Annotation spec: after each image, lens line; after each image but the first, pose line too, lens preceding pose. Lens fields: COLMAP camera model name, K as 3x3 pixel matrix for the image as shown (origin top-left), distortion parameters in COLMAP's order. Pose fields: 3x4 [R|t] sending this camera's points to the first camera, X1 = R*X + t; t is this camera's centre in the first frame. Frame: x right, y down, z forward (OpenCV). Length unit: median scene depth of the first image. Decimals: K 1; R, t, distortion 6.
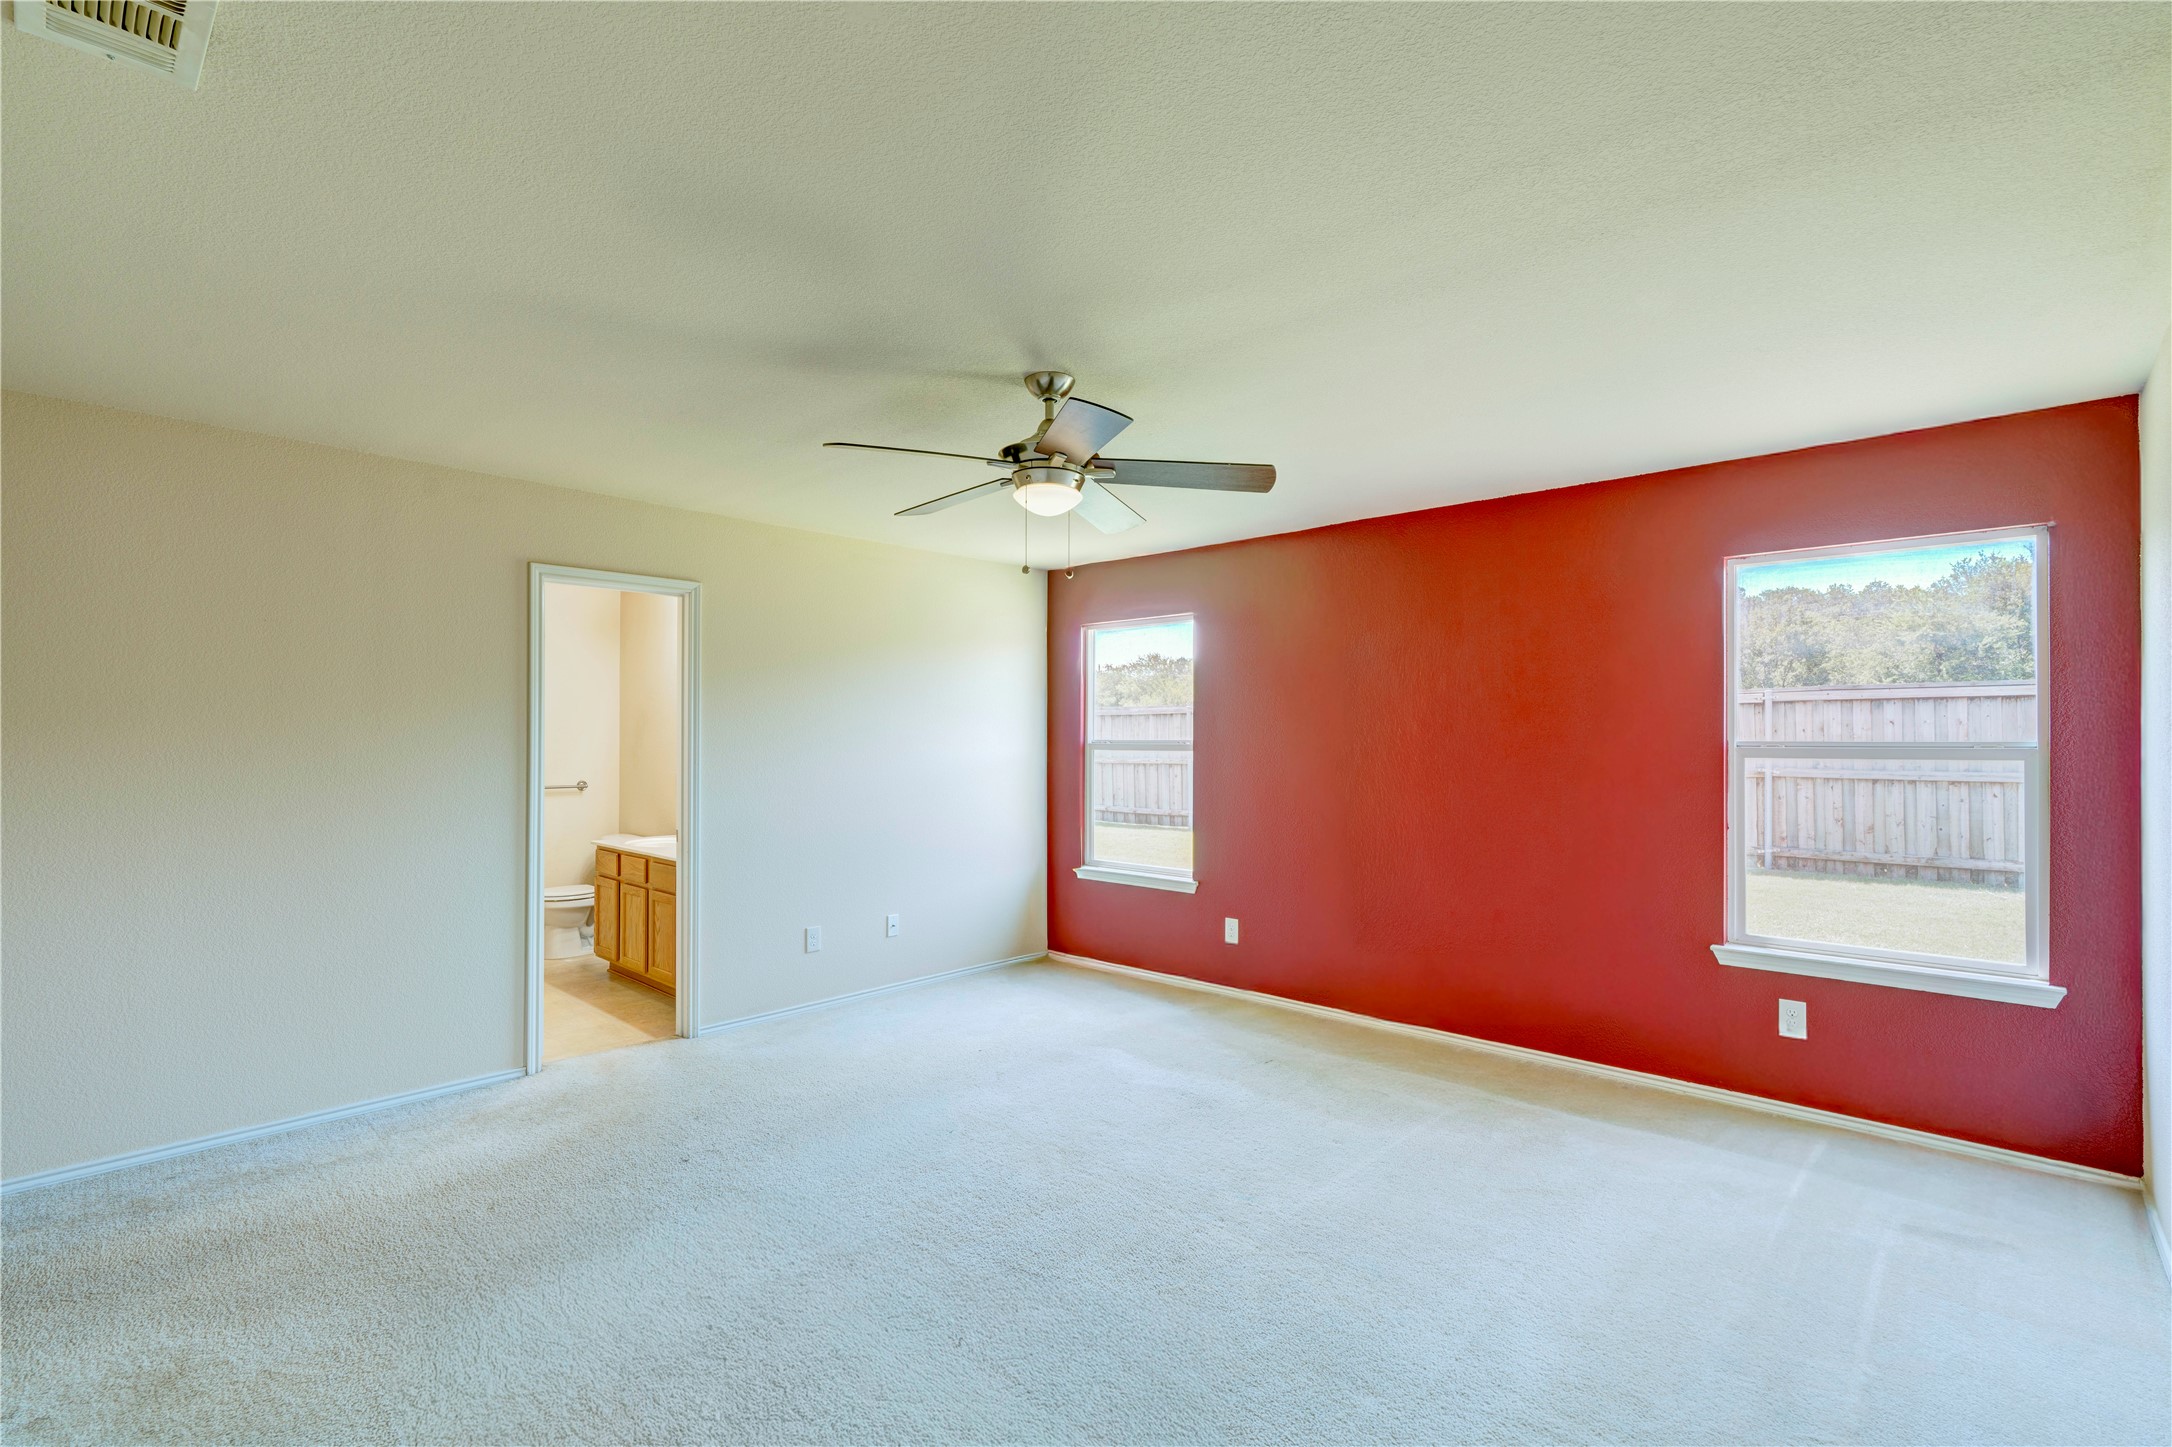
lens RADIAL K [[975.5, 0, 1077.2], [0, 975.5, 727.2], [0, 0, 1]] dist [-0.000864, -0.000245]
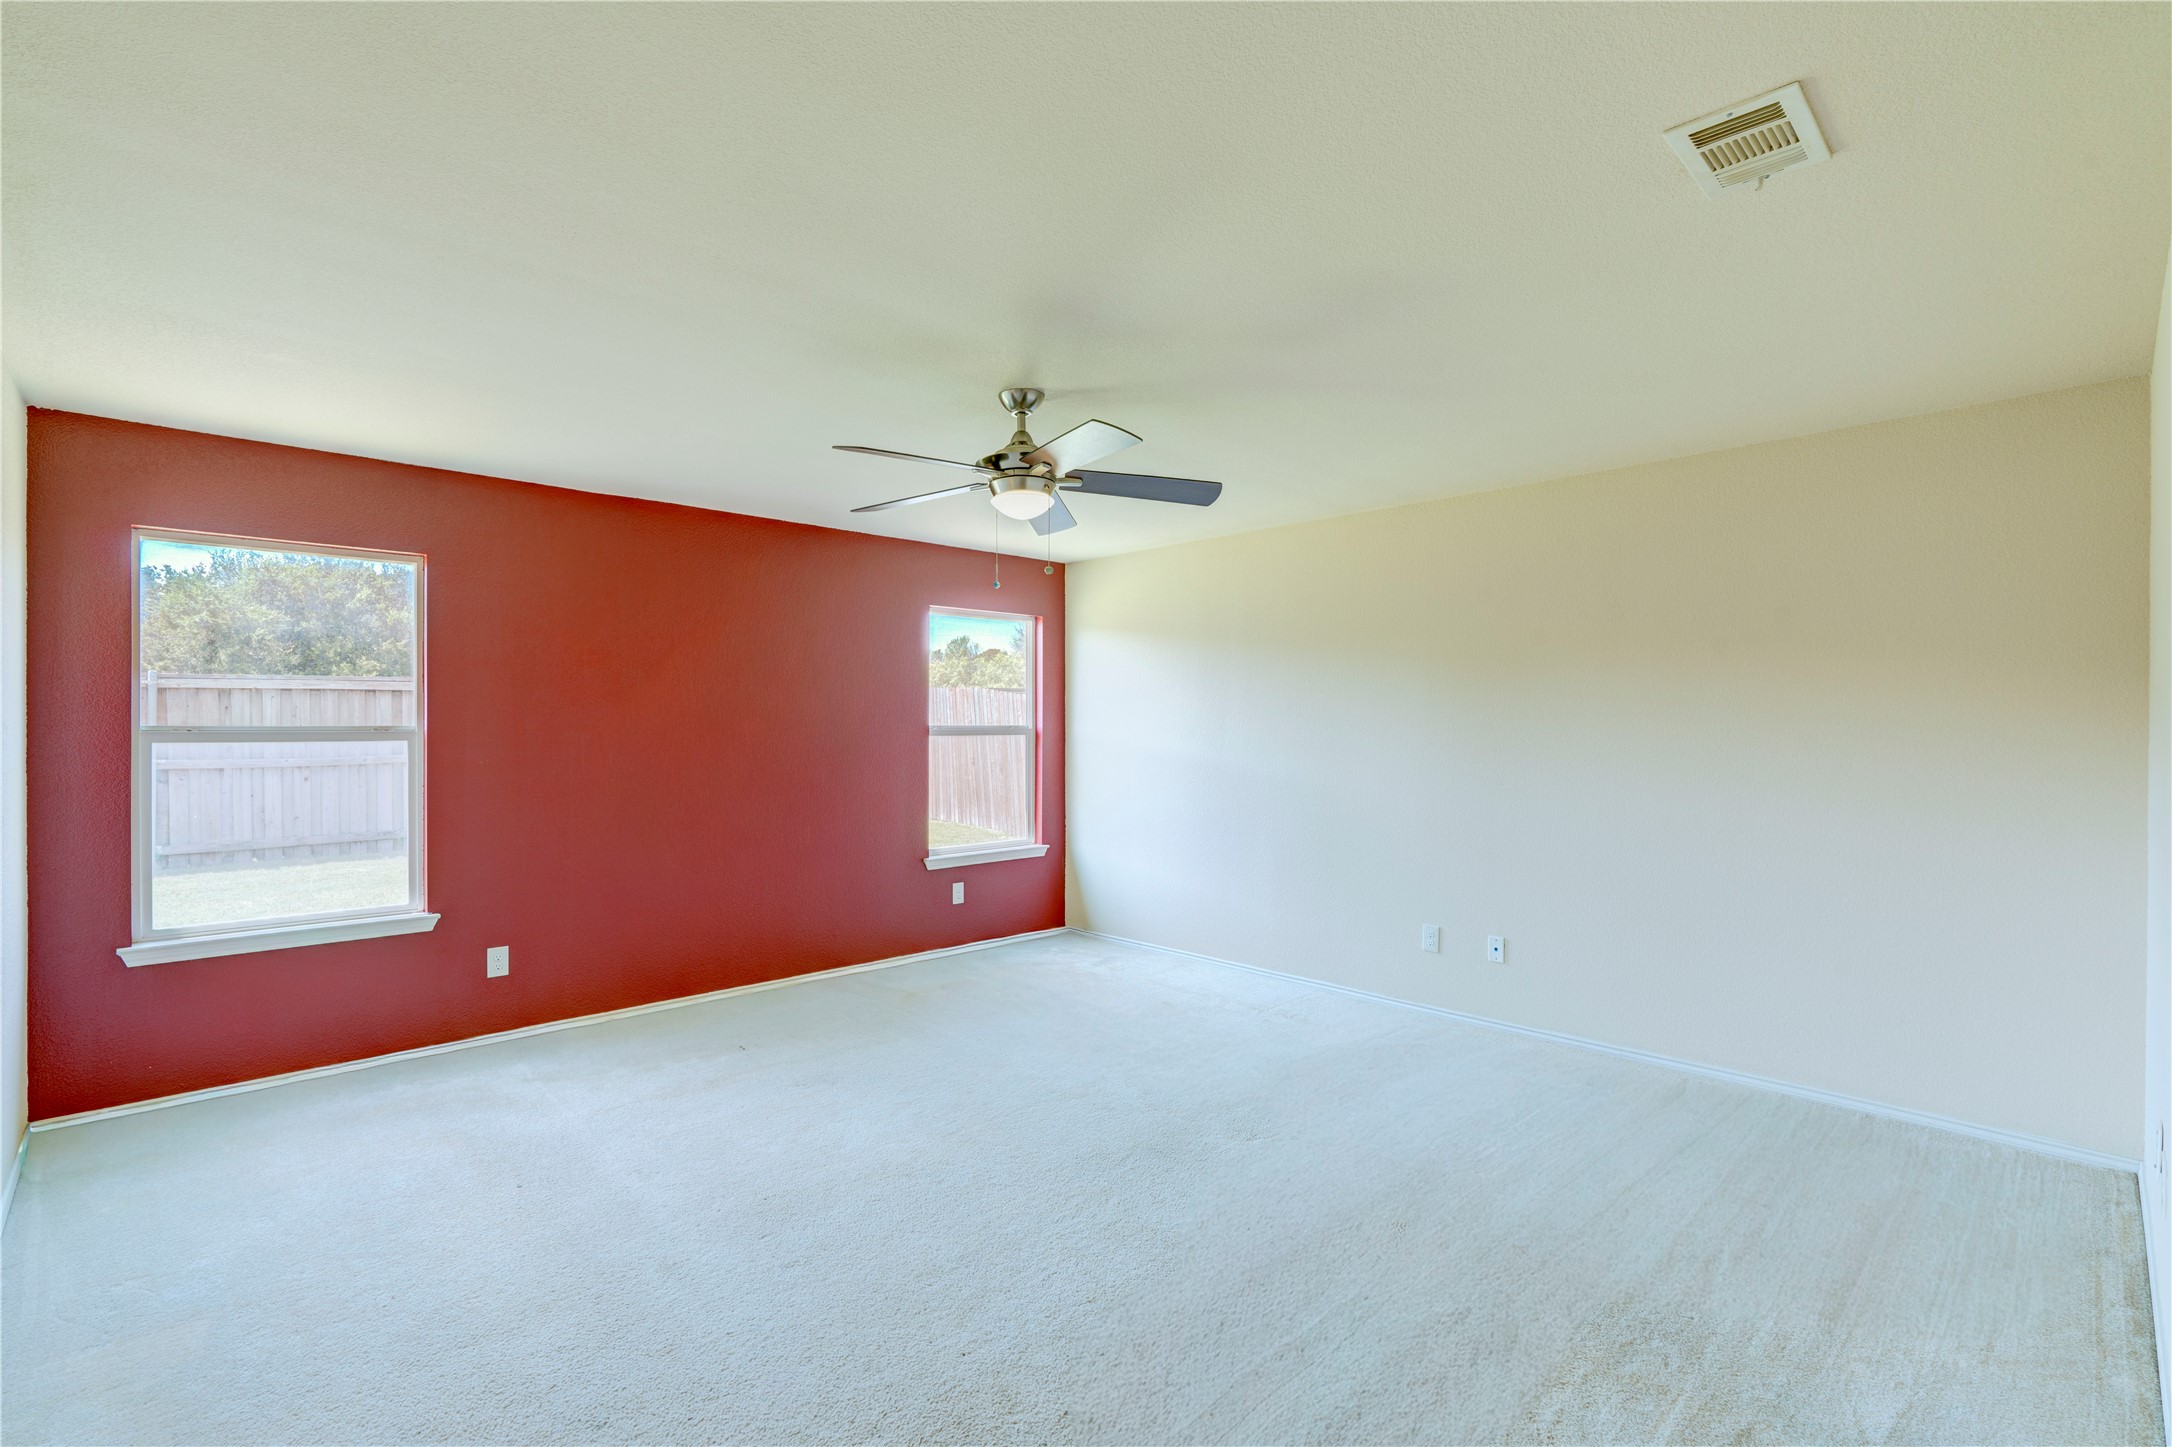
lens RADIAL K [[975.5, 0, 1077.2], [0, 975.5, 727.2], [0, 0, 1]] dist [-0.000864, -0.000245]
pose [[0.064477, -0.002763, 0.997915, -0.528887], [-0.011160, 0.999932, 0.003489, 0.004398], [-0.997857, -0.011362, 0.064442, 0.405861]]
